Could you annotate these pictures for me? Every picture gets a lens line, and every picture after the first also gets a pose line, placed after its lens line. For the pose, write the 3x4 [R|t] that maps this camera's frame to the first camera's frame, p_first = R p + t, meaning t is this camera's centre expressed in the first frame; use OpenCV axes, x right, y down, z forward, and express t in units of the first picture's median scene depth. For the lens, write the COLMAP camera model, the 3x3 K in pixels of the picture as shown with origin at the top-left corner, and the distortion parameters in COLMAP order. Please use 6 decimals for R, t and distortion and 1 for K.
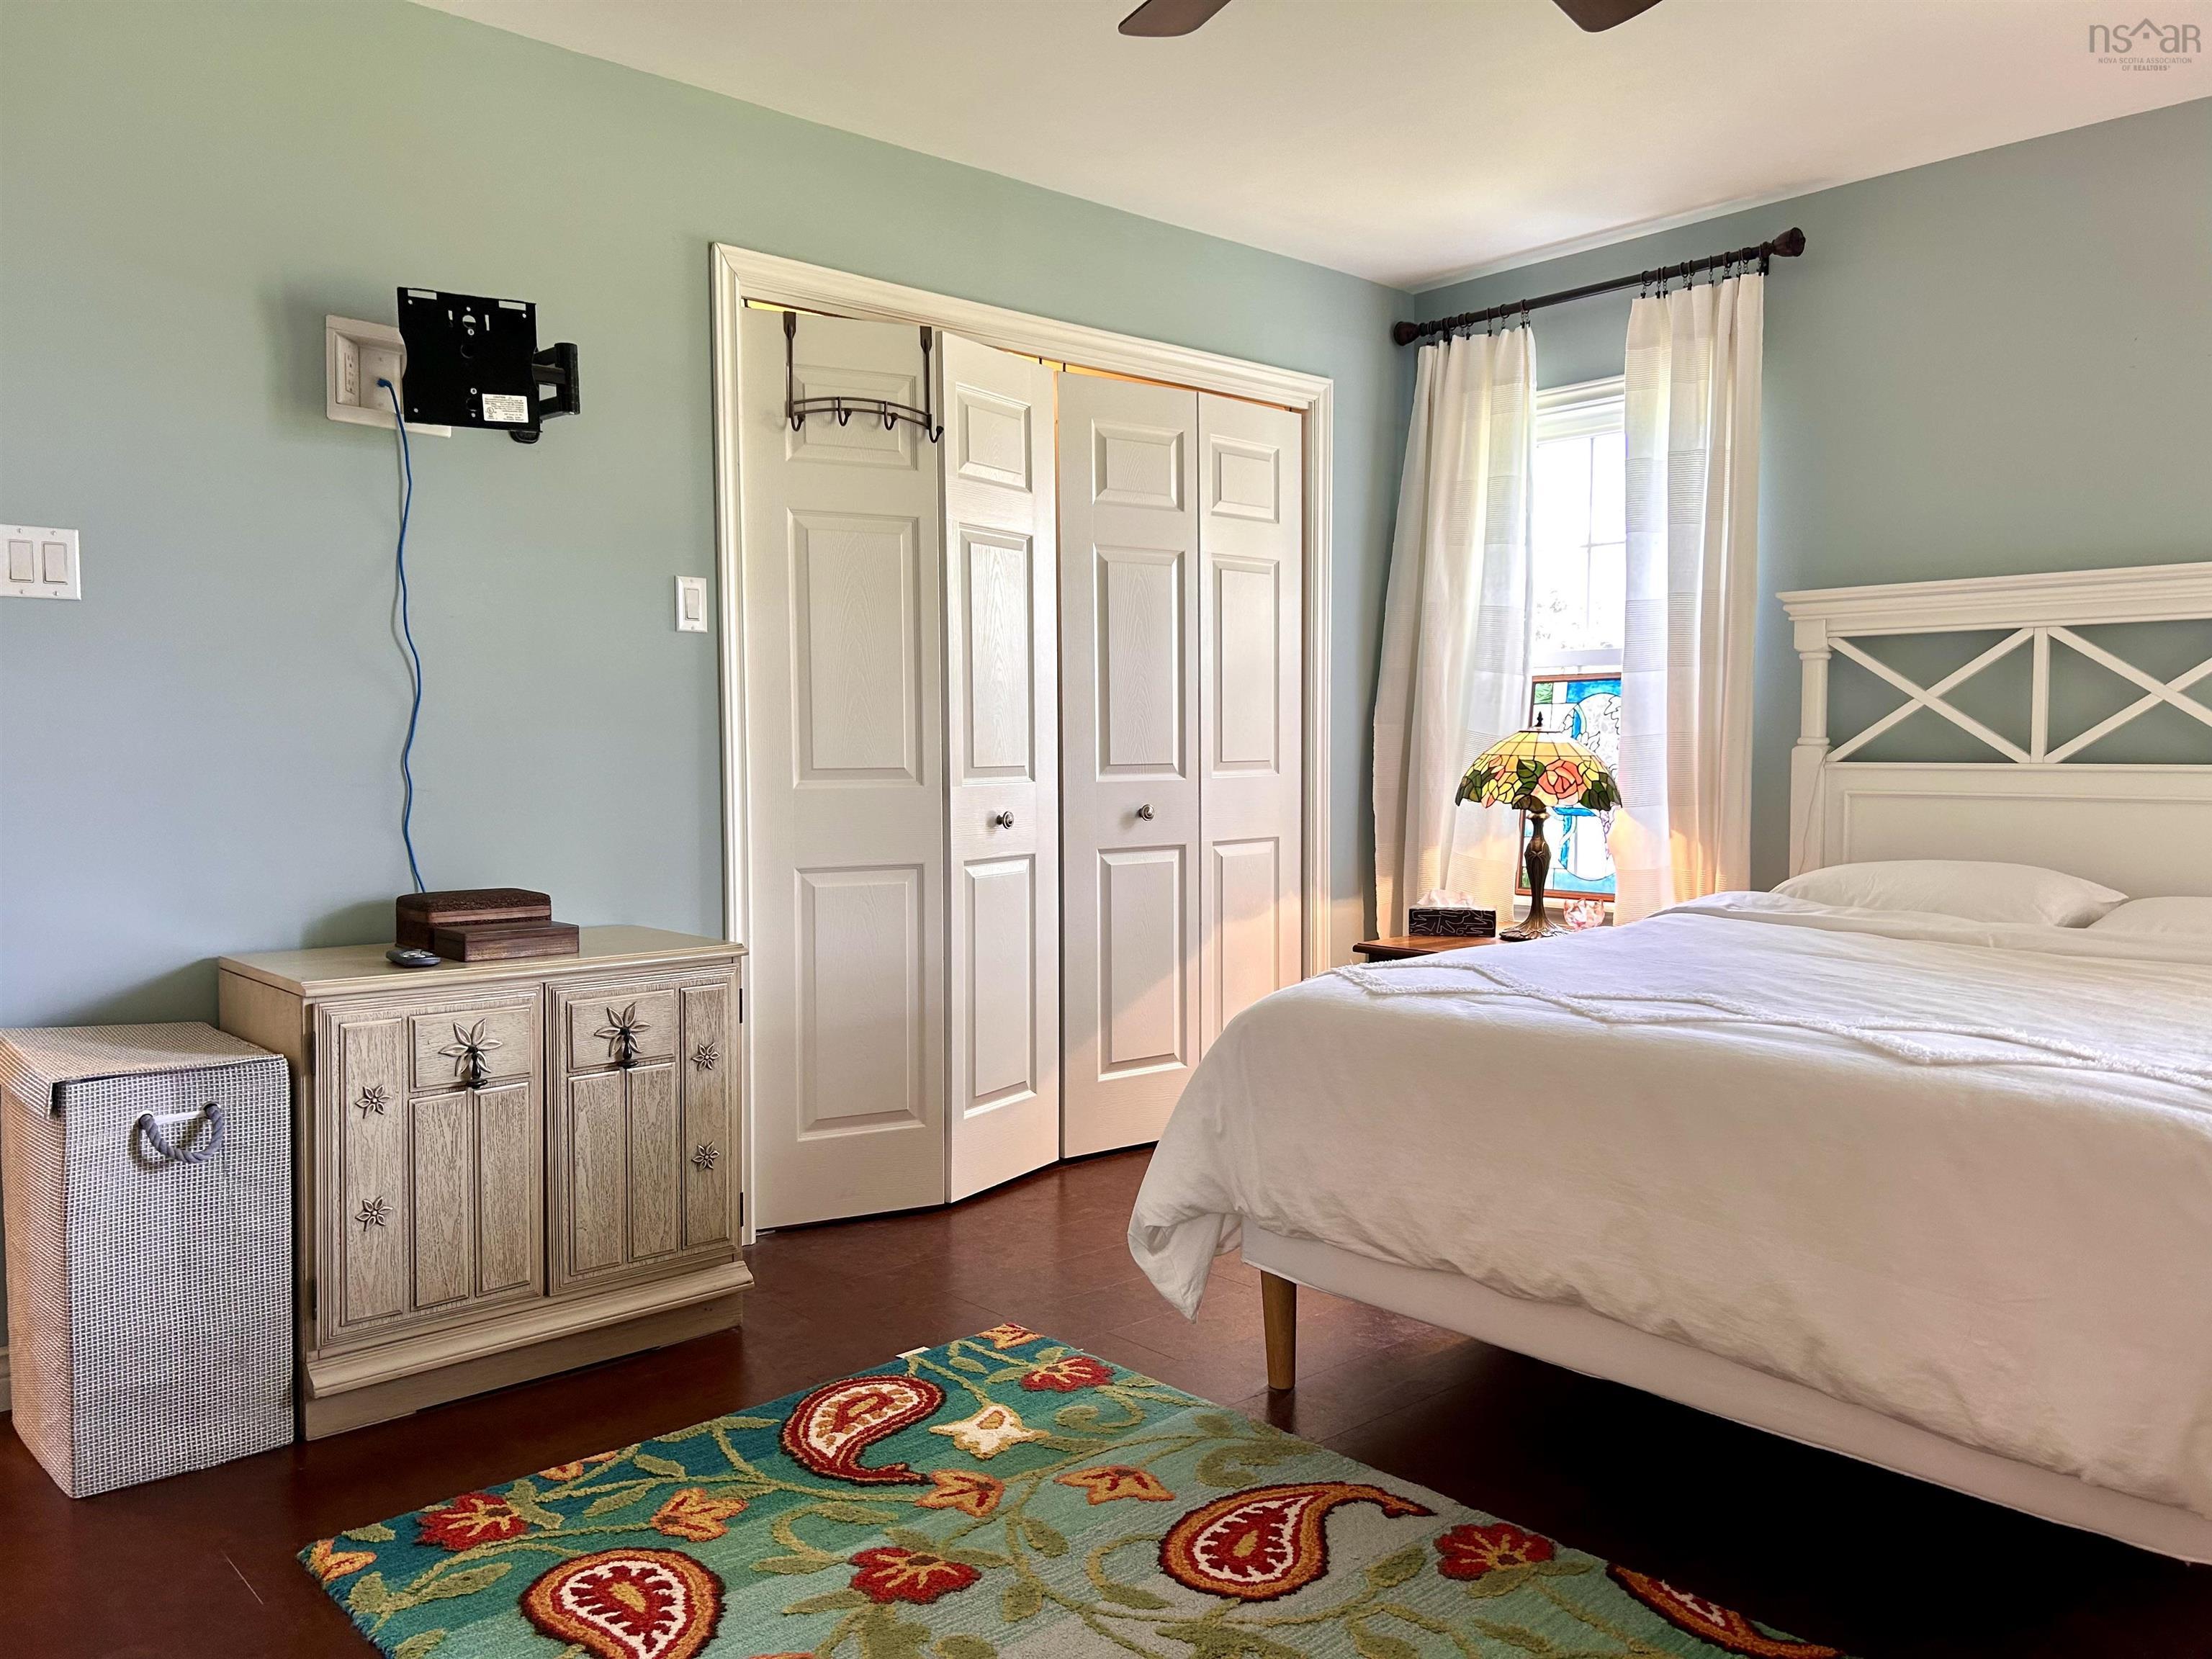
lens RADIAL K [[1694.4, 0, 1107.1], [0, 1694.4, 831.7], [0, 0, 1]] dist [0.038979, -0.007294]
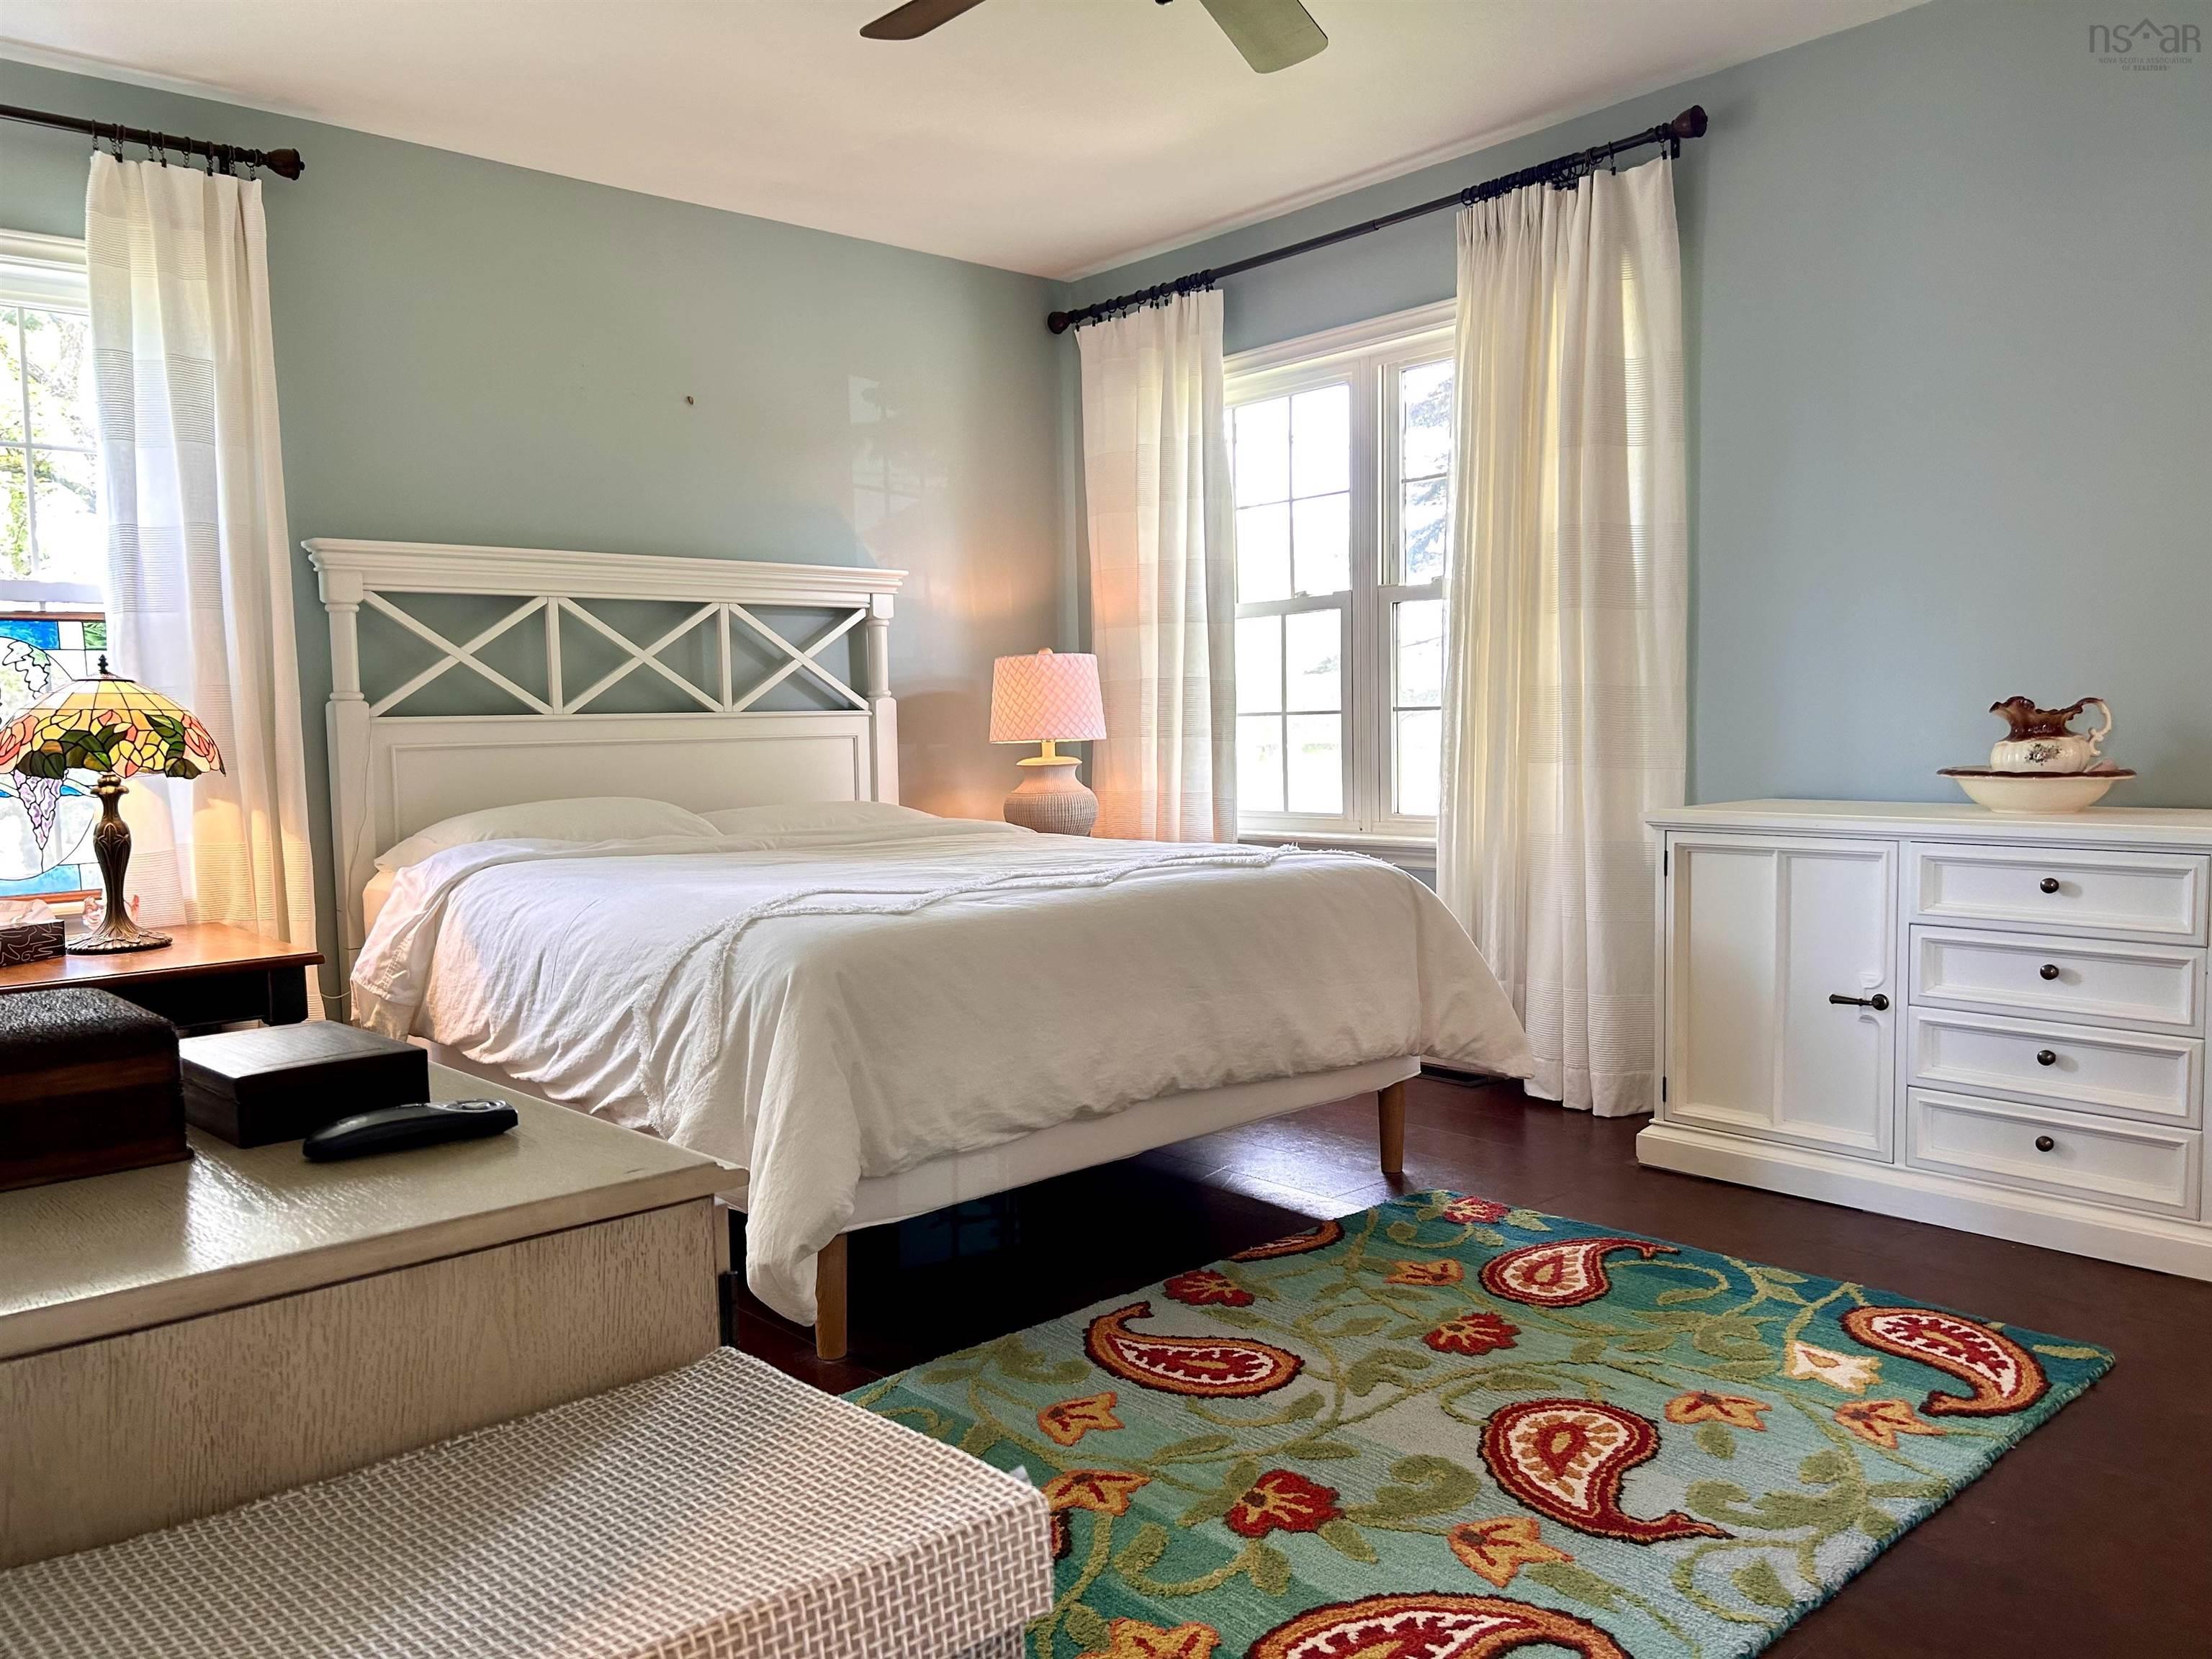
lens RADIAL K [[1714.9, 0, 1106.0], [0, 1714.9, 829.5], [0, 0, 1]] dist [0.088103, -0.097539]
pose [[-0.021983, -0.063329, 0.997751, -0.993630], [0.075909, 0.995005, 0.064828, -0.015101], [-0.996872, 0.077163, -0.017066, 1.009567]]
